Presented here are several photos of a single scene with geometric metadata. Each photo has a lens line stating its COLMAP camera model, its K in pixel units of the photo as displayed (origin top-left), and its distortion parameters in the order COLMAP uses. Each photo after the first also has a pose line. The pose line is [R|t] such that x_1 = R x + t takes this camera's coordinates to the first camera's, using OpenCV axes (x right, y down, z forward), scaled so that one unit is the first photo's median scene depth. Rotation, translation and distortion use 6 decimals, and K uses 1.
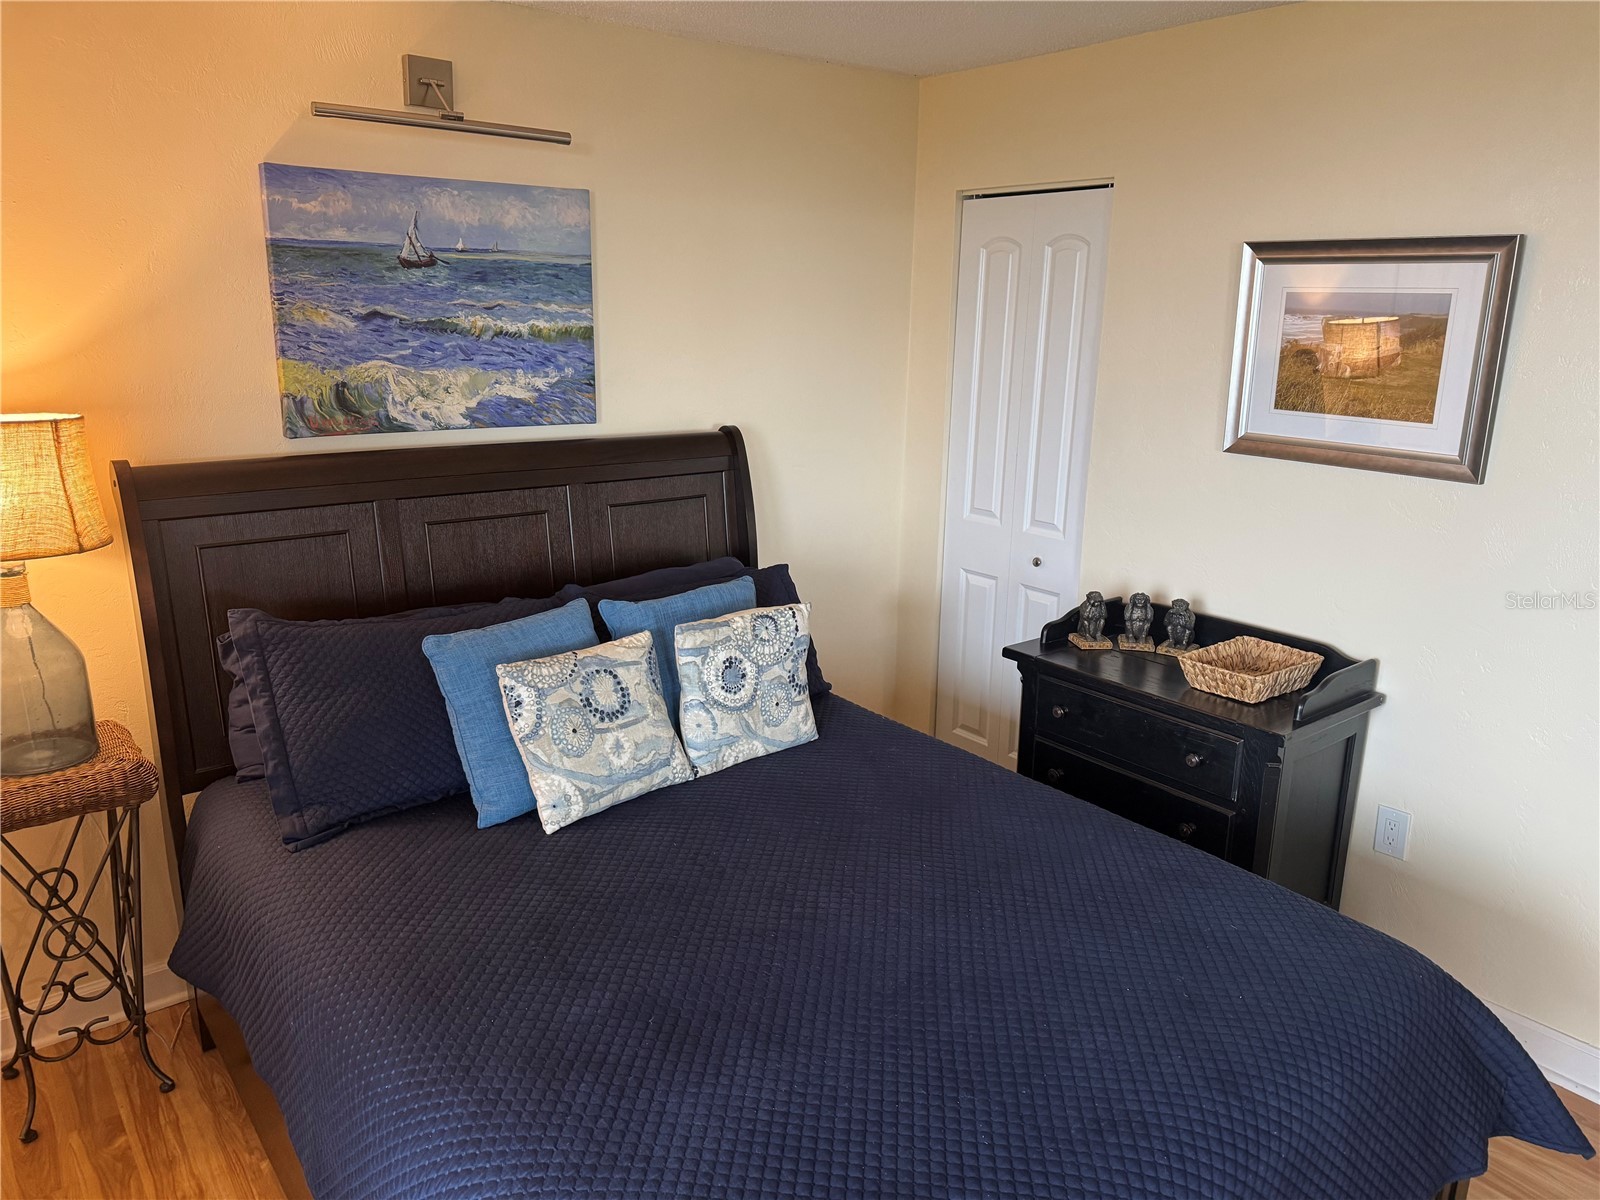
lens RADIAL K [[1118.2, 0, 791.9], [0, 1118.2, 616.4], [0, 0, 1]] dist [0.070148, -0.084098]
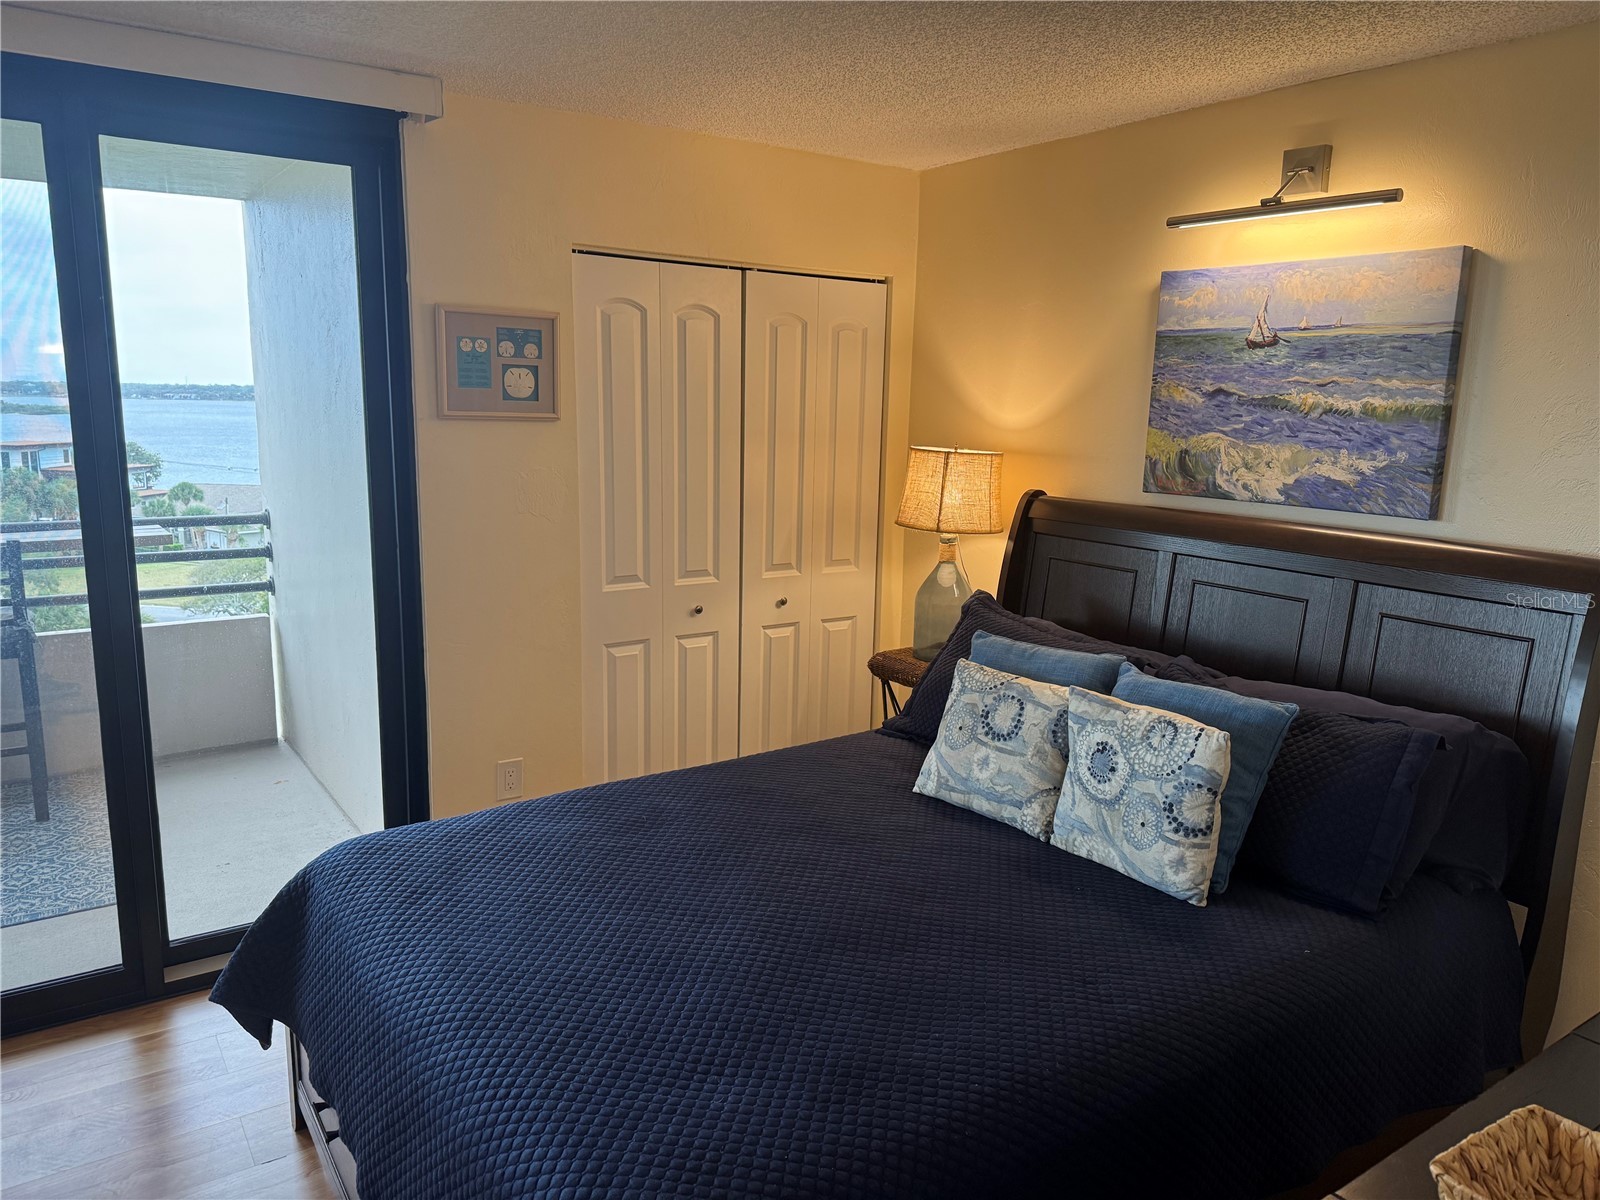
lens RADIAL K [[1118.2, 0, 822.3], [0, 1118.2, 619.6], [0, 0, 1]] dist [0.070148, -0.084098]
pose [[-0.058610, 0.179909, -0.981936, 0.769831], [-0.293589, 0.937020, 0.189204, -0.149363], [0.954133, 0.299375, -0.002099, 0.683022]]
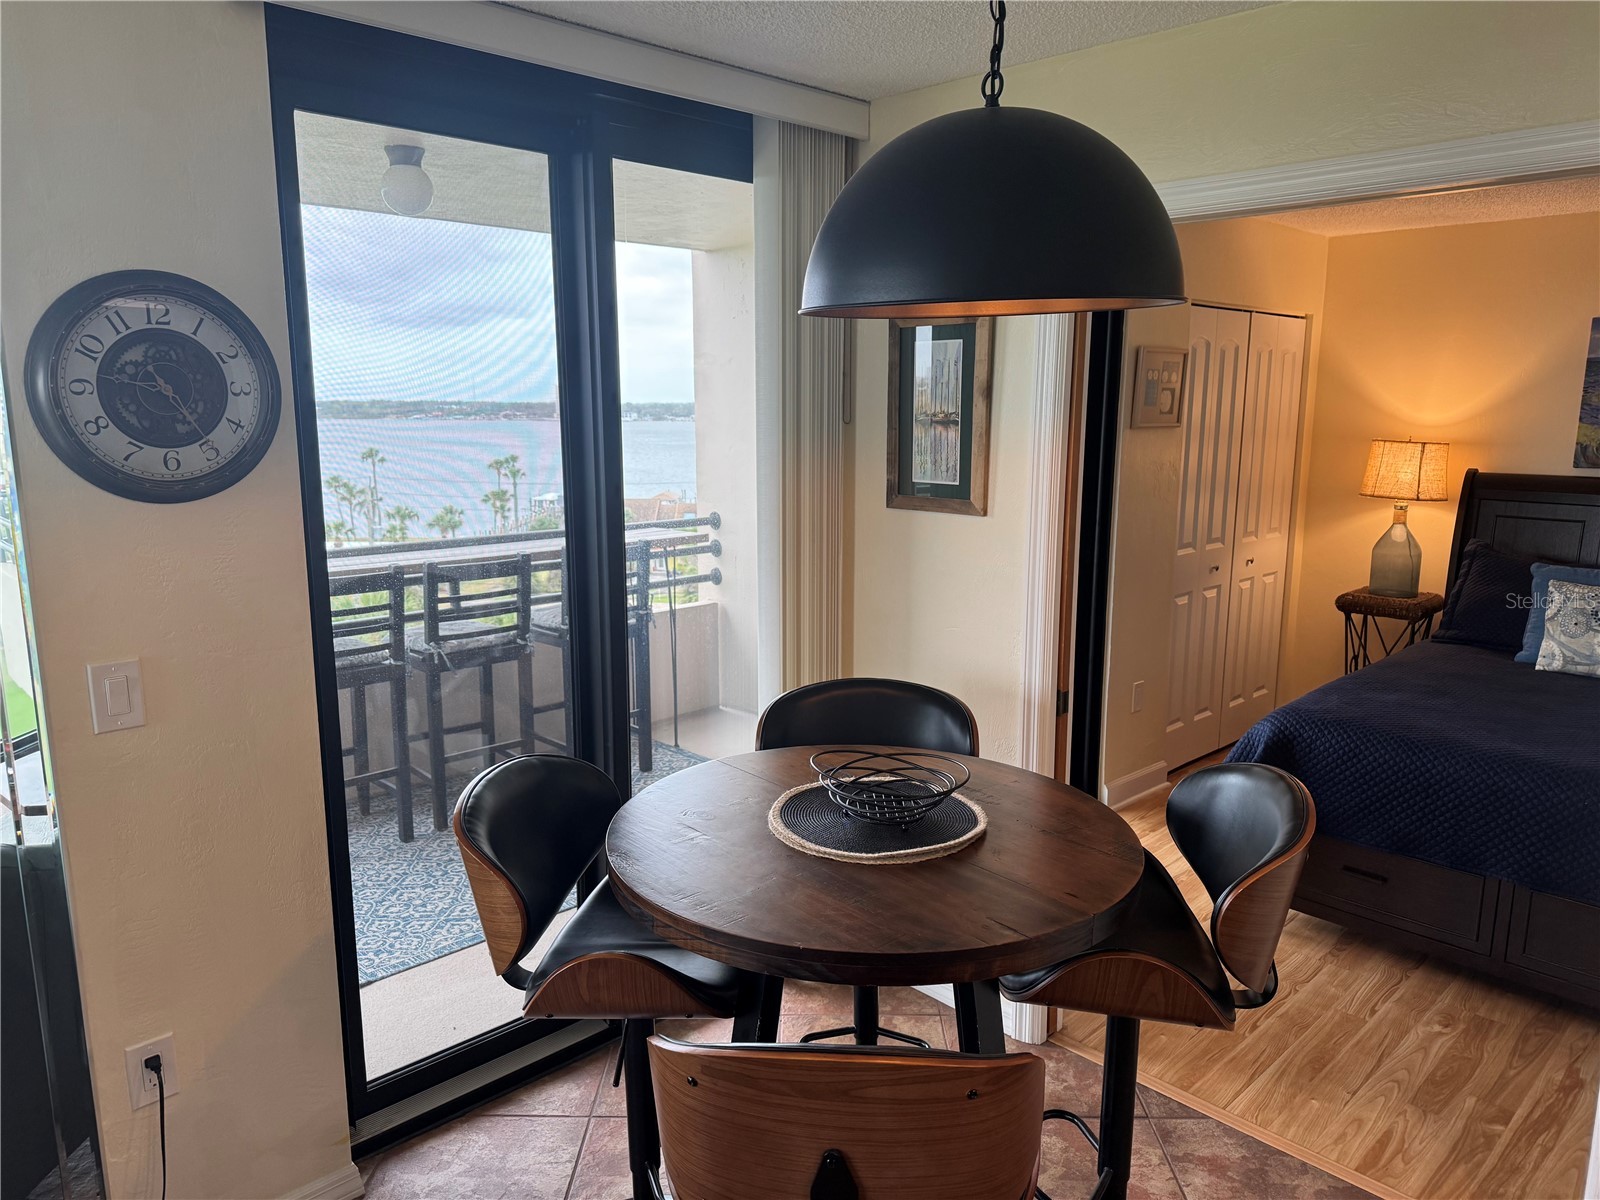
lens RADIAL K [[1118.2, 0, 812.4], [0, 1118.2, 613.9], [0, 0, 1]] dist [0.070148, -0.084098]
pose [[0.116111, 0.171597, -0.978301, 1.153011], [-0.273346, 0.952449, 0.134620, 0.143914], [0.954882, 0.251784, 0.157495, -0.350424]]
